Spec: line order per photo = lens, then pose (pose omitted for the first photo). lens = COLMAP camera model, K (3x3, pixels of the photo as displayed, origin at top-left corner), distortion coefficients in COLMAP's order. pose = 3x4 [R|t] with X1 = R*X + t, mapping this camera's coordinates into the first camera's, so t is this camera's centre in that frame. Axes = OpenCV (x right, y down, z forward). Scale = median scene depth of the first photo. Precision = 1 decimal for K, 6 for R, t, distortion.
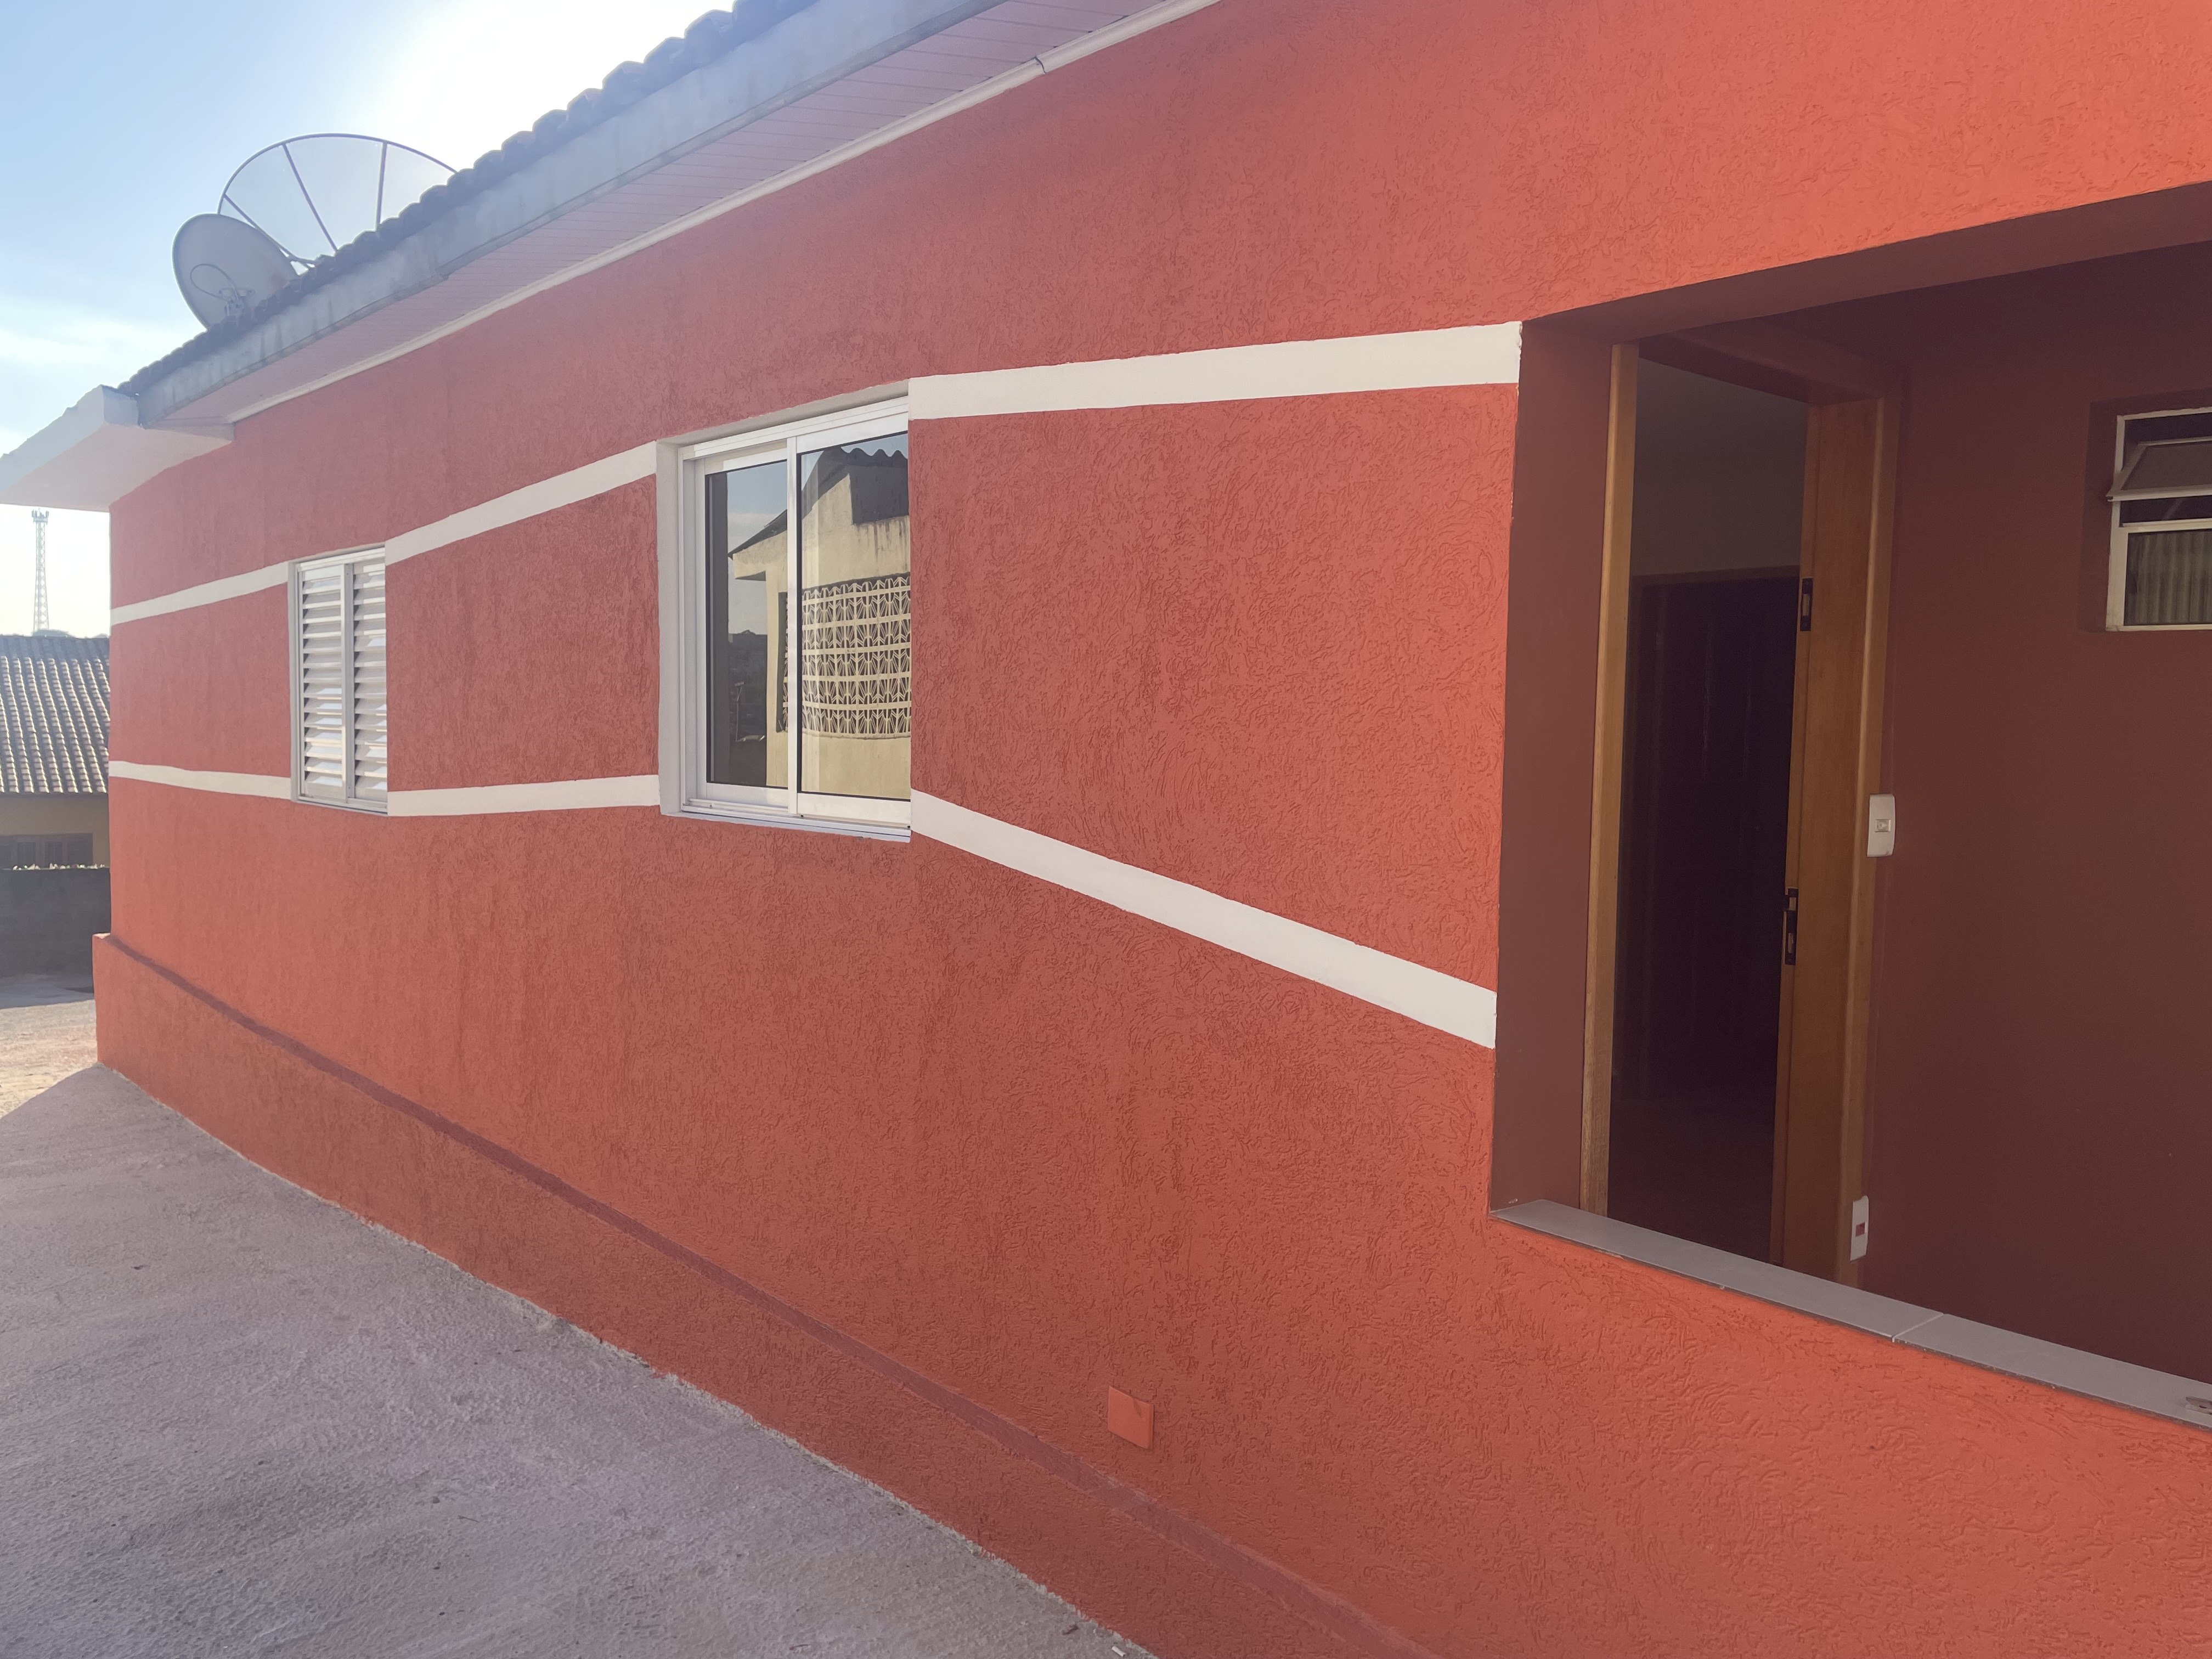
lens RADIAL K [[1714.4, 0, 1106.0], [0, 1714.4, 829.5], [0, 0, 1]] dist [0.129126, -0.149578]
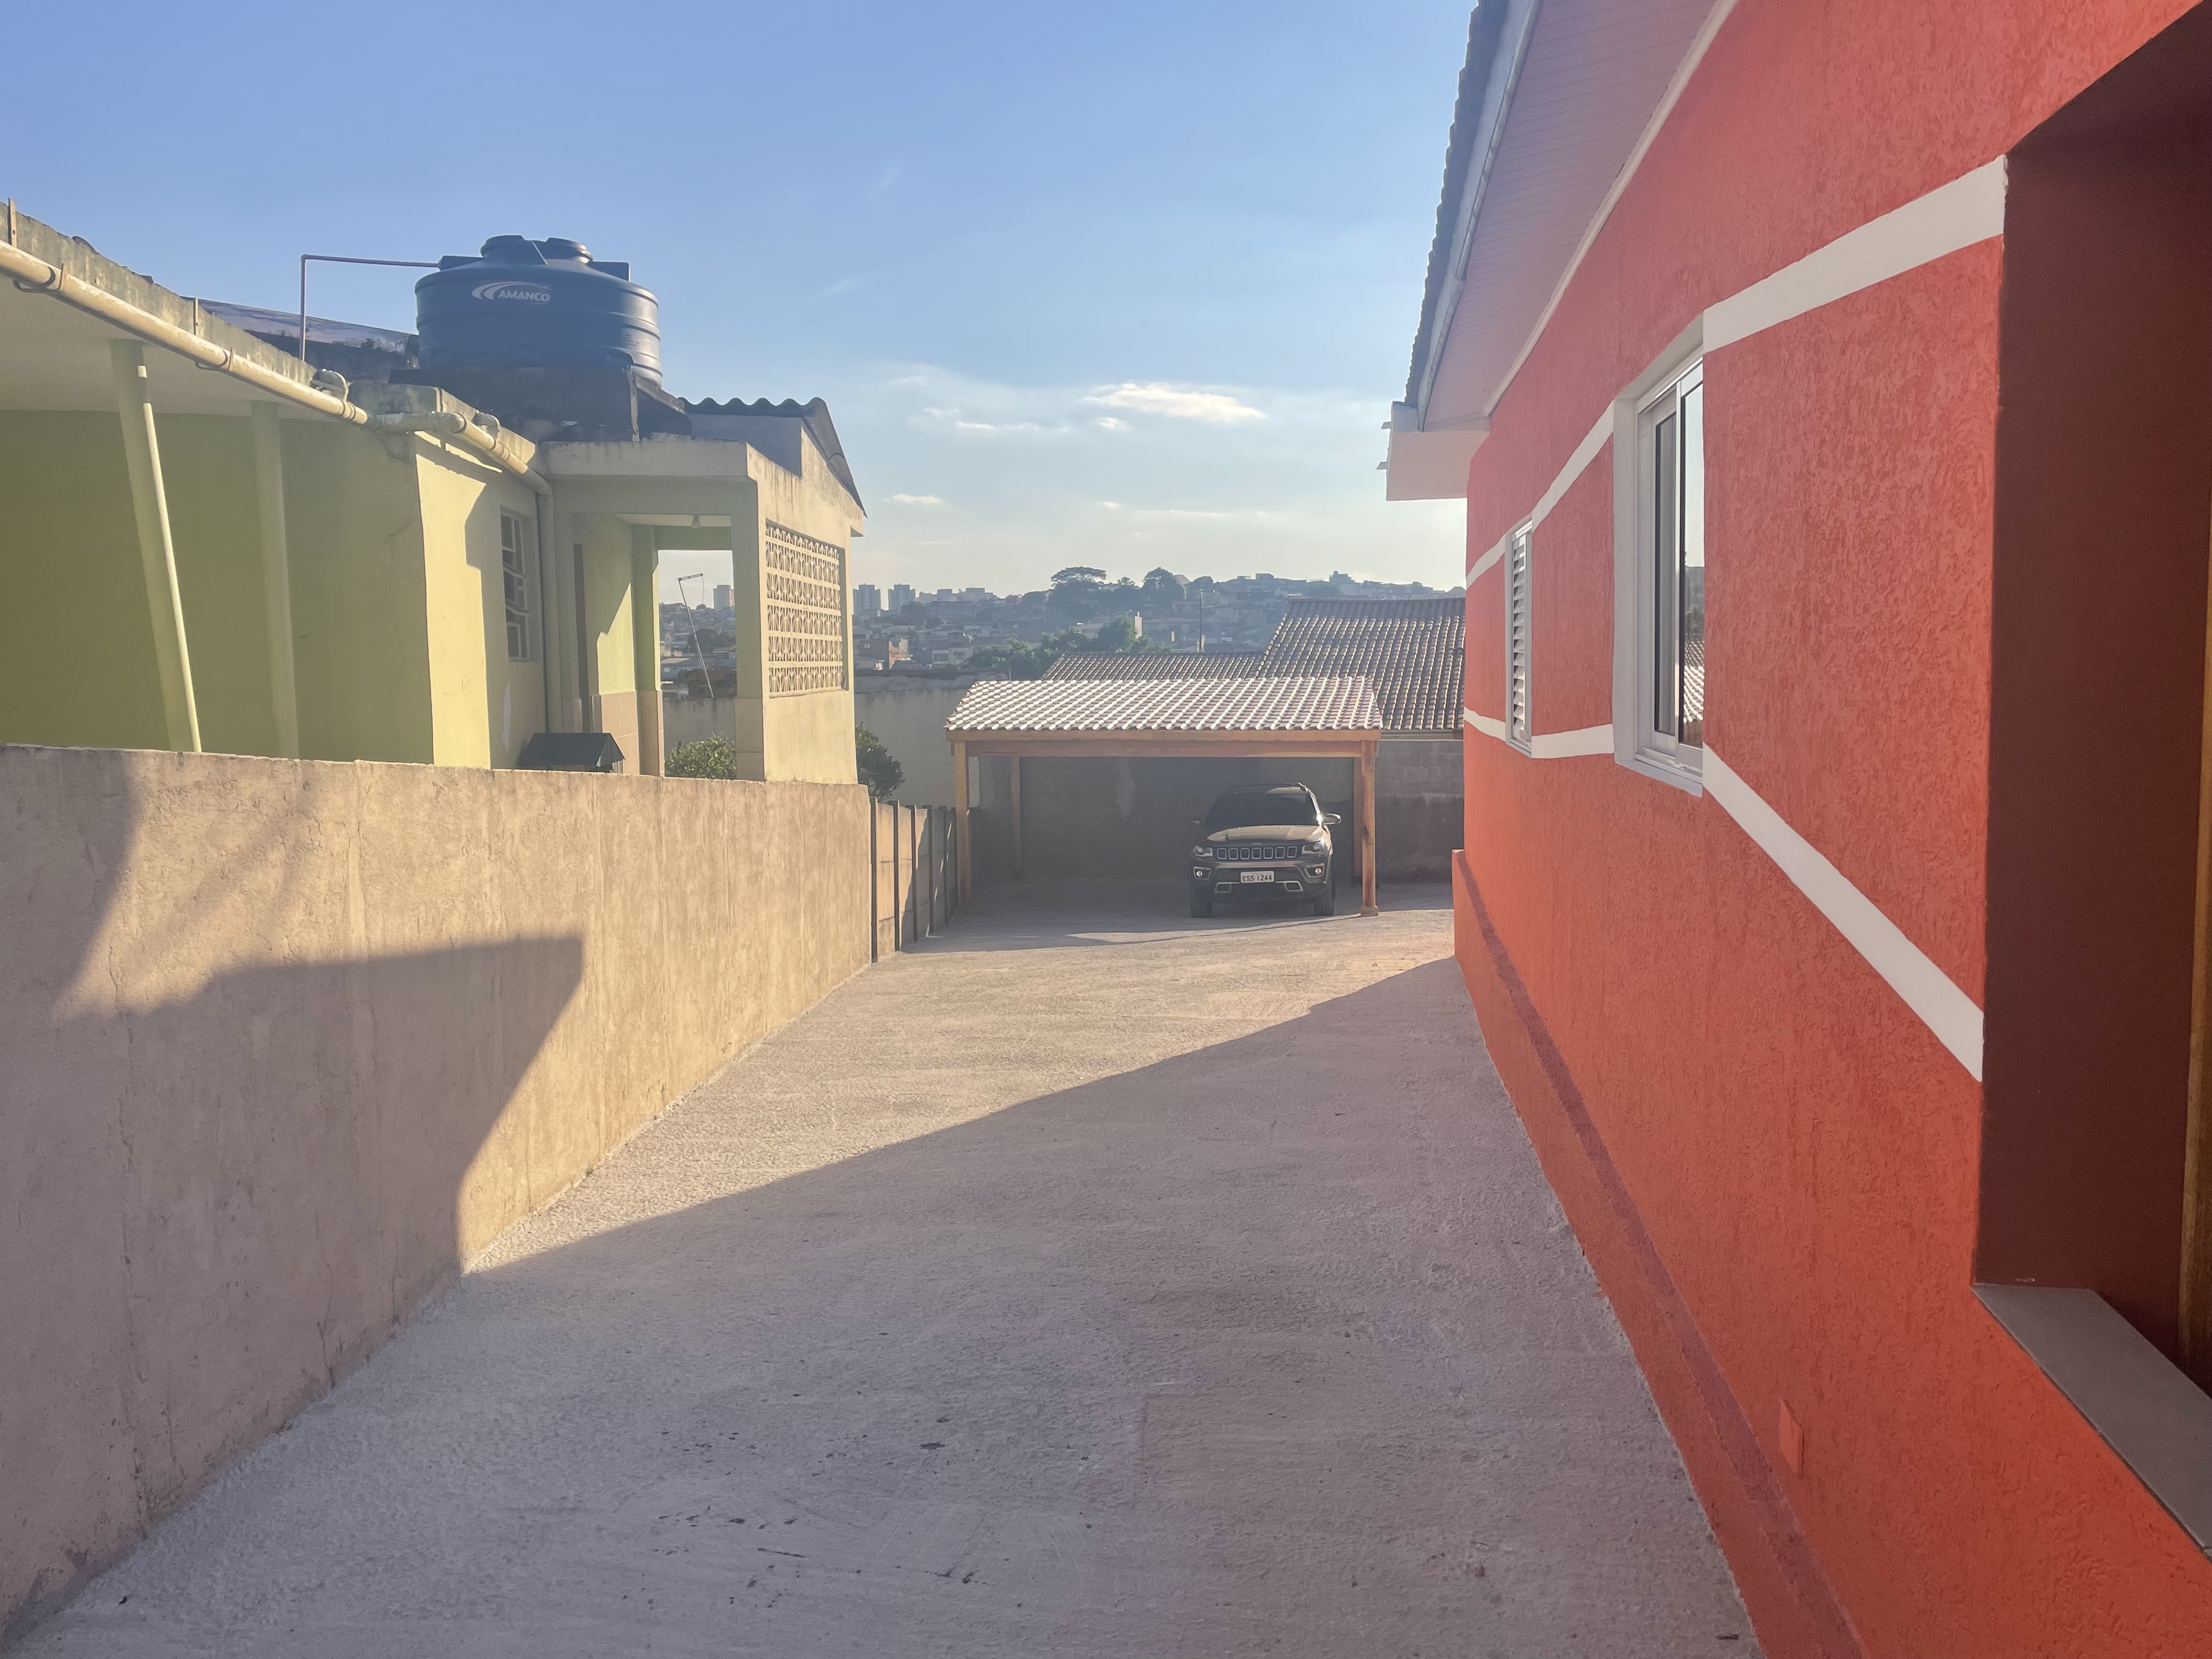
lens RADIAL K [[1681.7, 0, 1106.0], [0, 1681.7, 829.5], [0, 0, 1]] dist [0.044135, -0.005044]
pose [[0.670537, 0.050262, -0.740172, 0.417450], [-0.022841, 0.998628, 0.047121, -0.013424], [0.741525, -0.014690, 0.670765, 0.140677]]
